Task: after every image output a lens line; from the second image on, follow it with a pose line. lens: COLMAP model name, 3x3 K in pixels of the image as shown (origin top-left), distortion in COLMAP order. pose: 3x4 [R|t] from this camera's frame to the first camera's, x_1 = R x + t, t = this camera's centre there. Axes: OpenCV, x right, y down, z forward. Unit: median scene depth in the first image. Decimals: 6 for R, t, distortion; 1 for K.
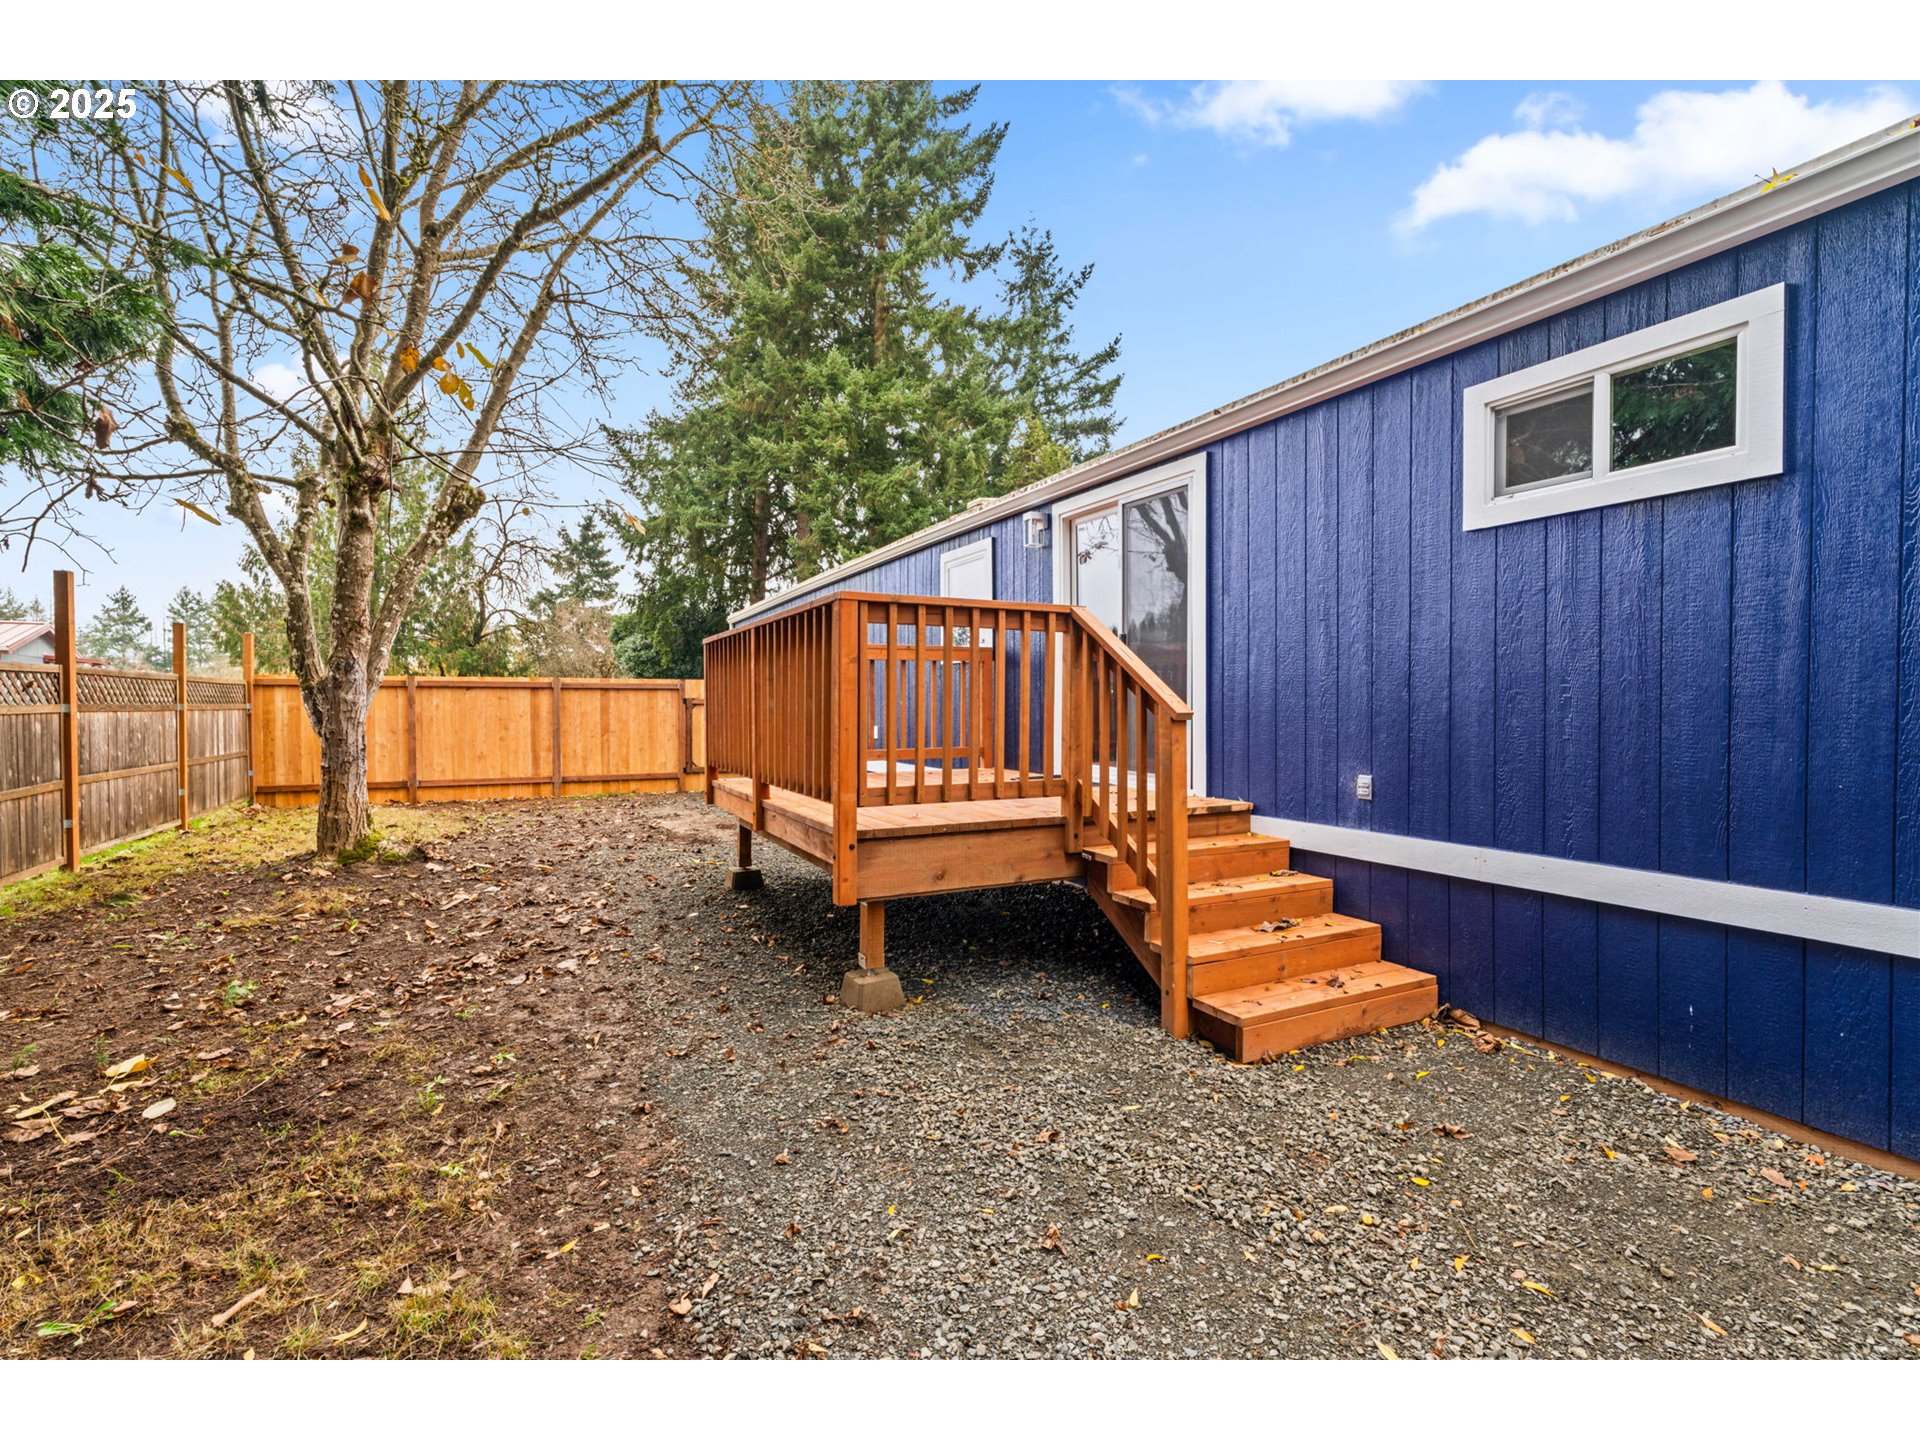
lens RADIAL K [[866.9, 0, 960.0], [0, 866.9, 720.0], [0, 0, 1]] dist [-0.007145, 0.000947]
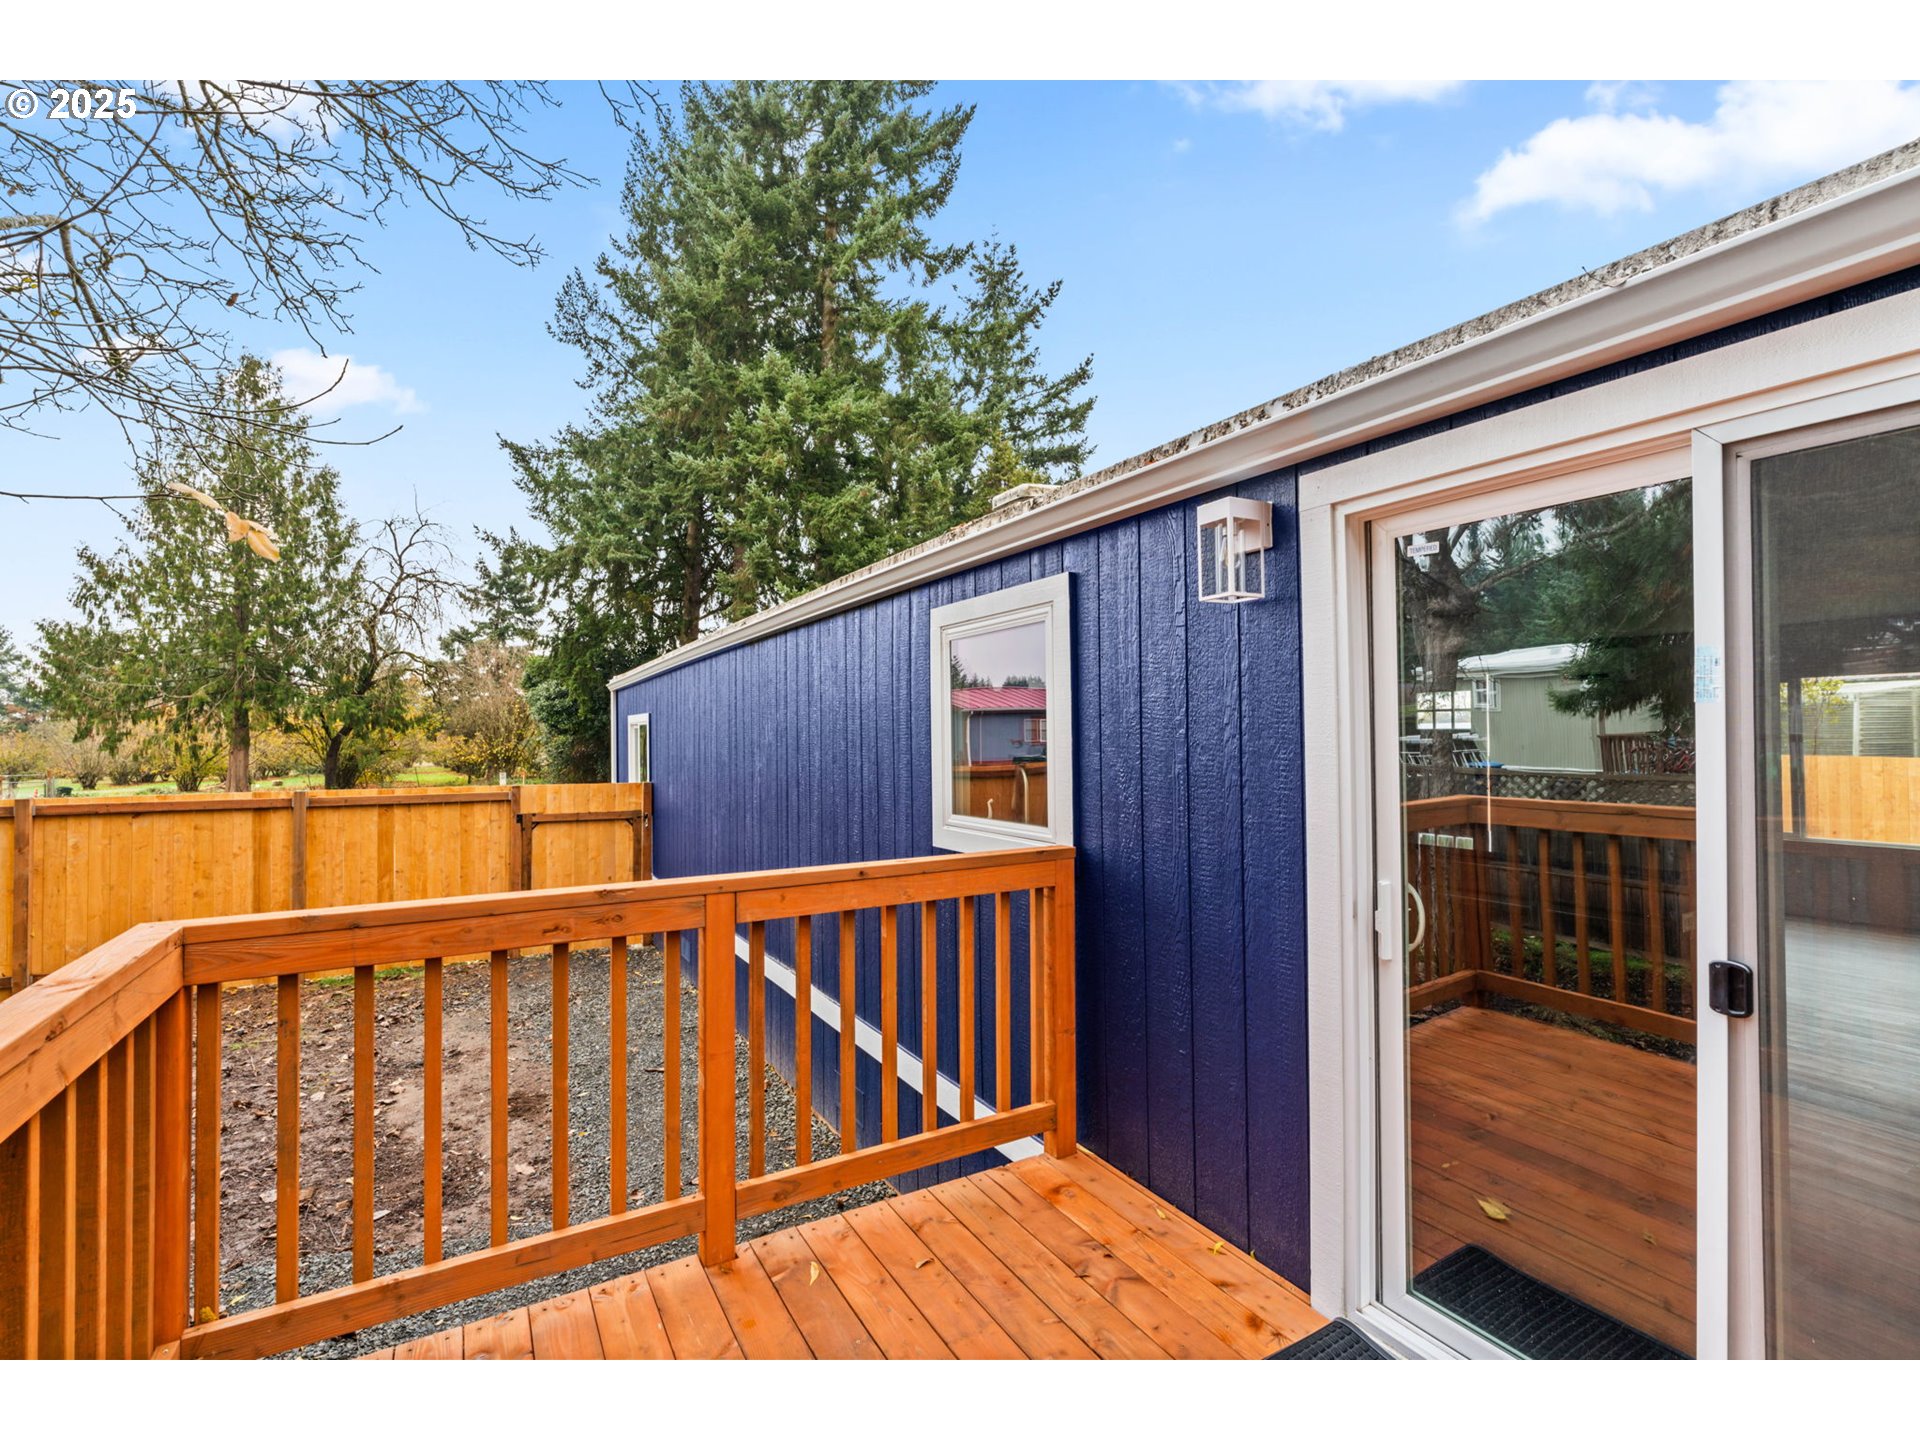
lens RADIAL K [[866.9, 0, 960.0], [0, 866.9, 720.0], [0, 0, 1]] dist [-0.007145, 0.000947]
pose [[0.998593, -0.004275, 0.052864, -0.007043], [0.006328, 0.999230, -0.038721, -0.025277], [-0.052658, 0.039001, 0.997851, 0.119809]]
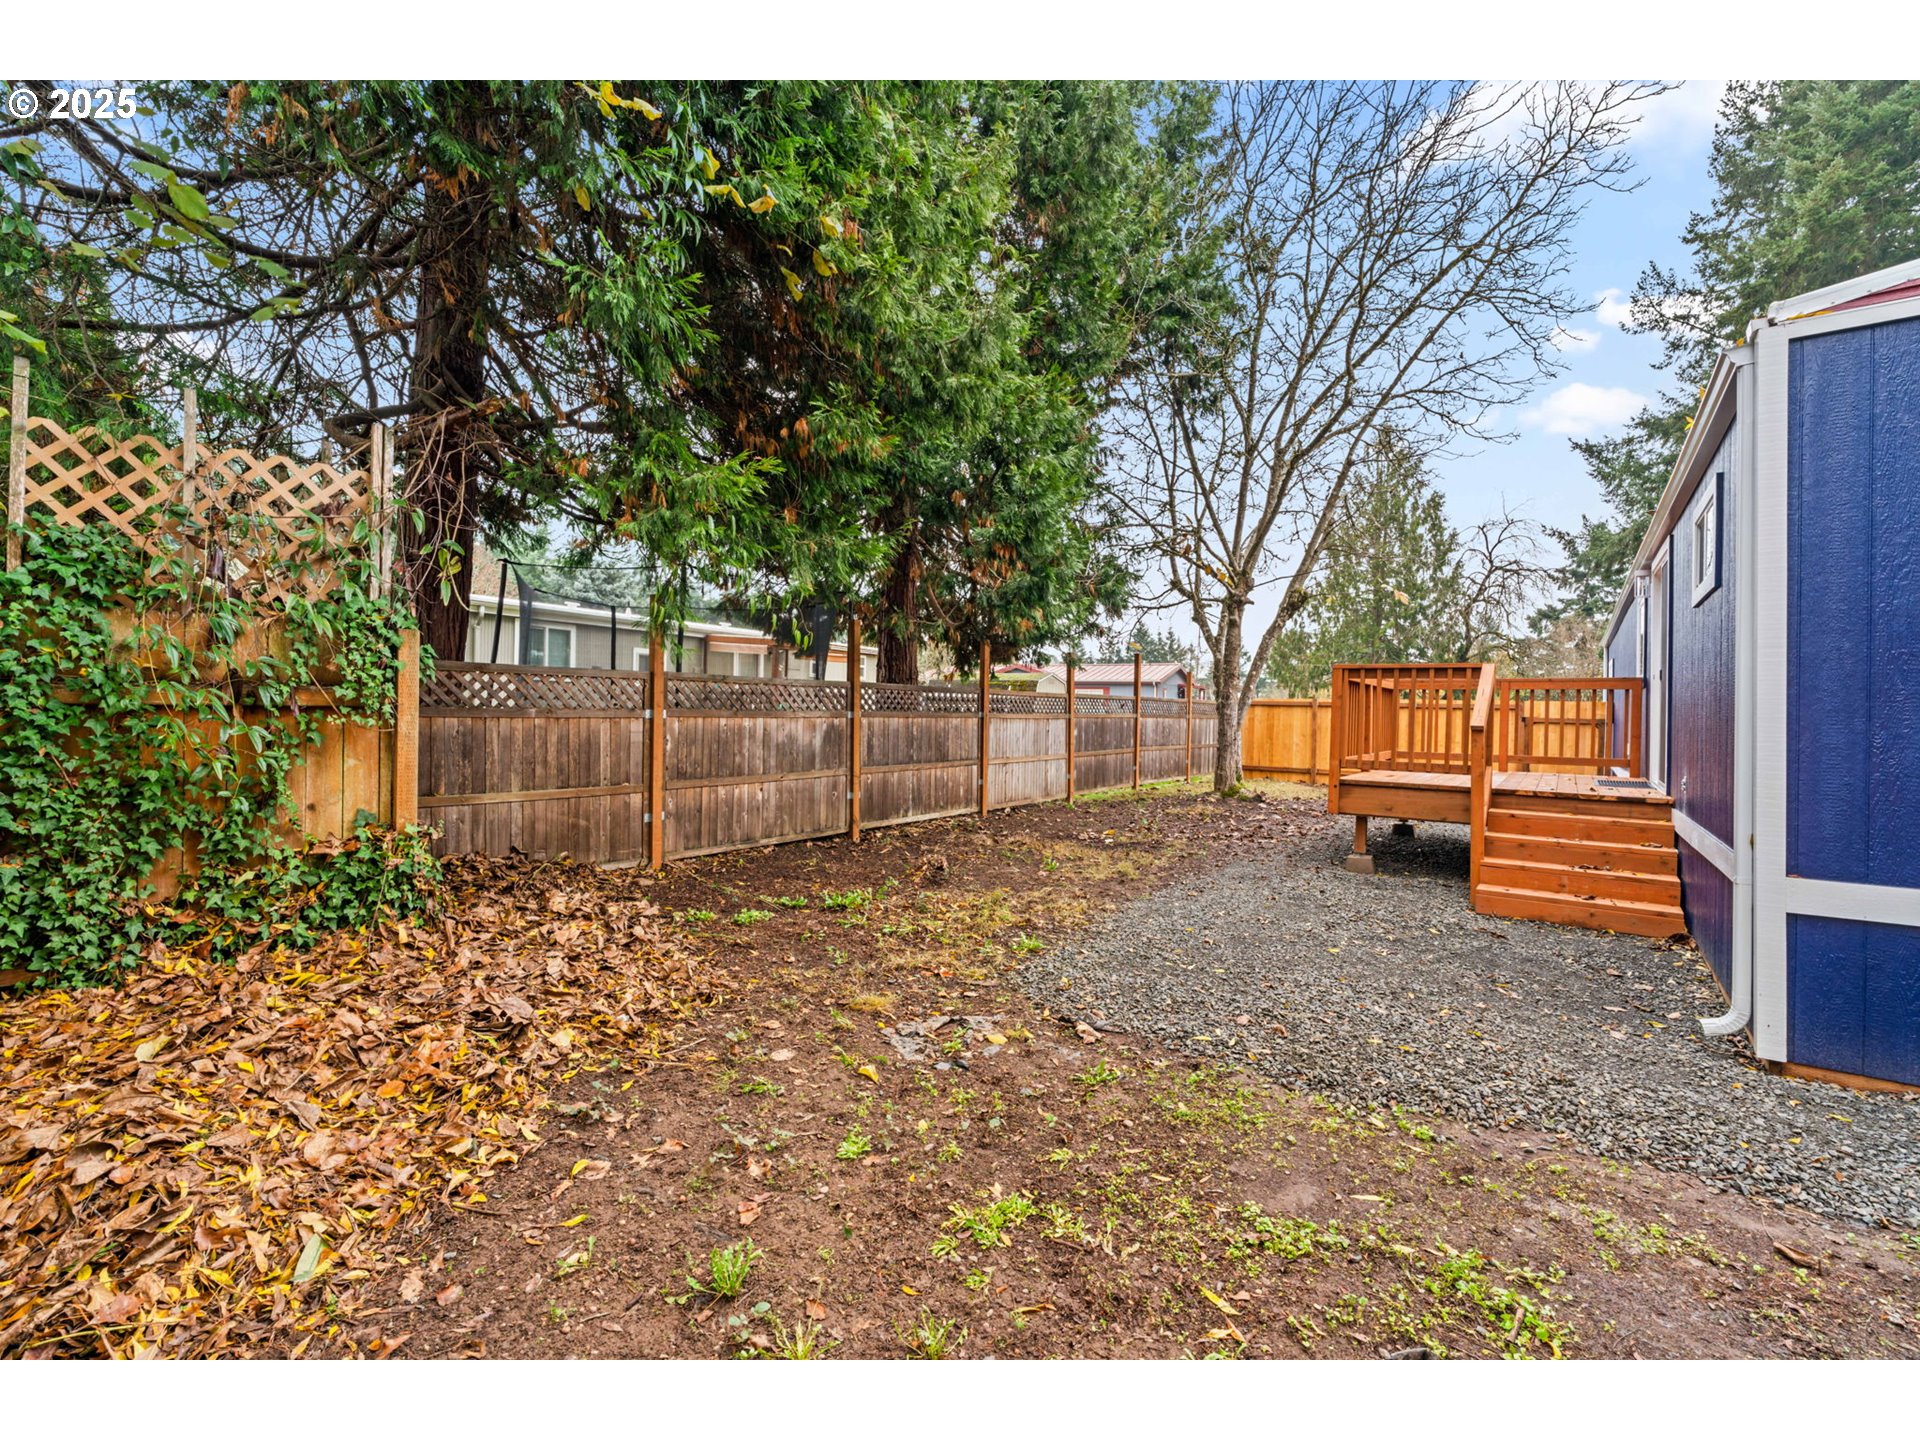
lens RADIAL K [[866.9, 0, 960.0], [0, 866.9, 720.0], [0, 0, 1]] dist [-0.007145, 0.000947]
pose [[0.468694, 0.019757, -0.883139, 0.130800], [-0.036611, 0.999325, 0.002927, 0.001216], [0.882601, 0.030961, 0.469101, -0.080221]]
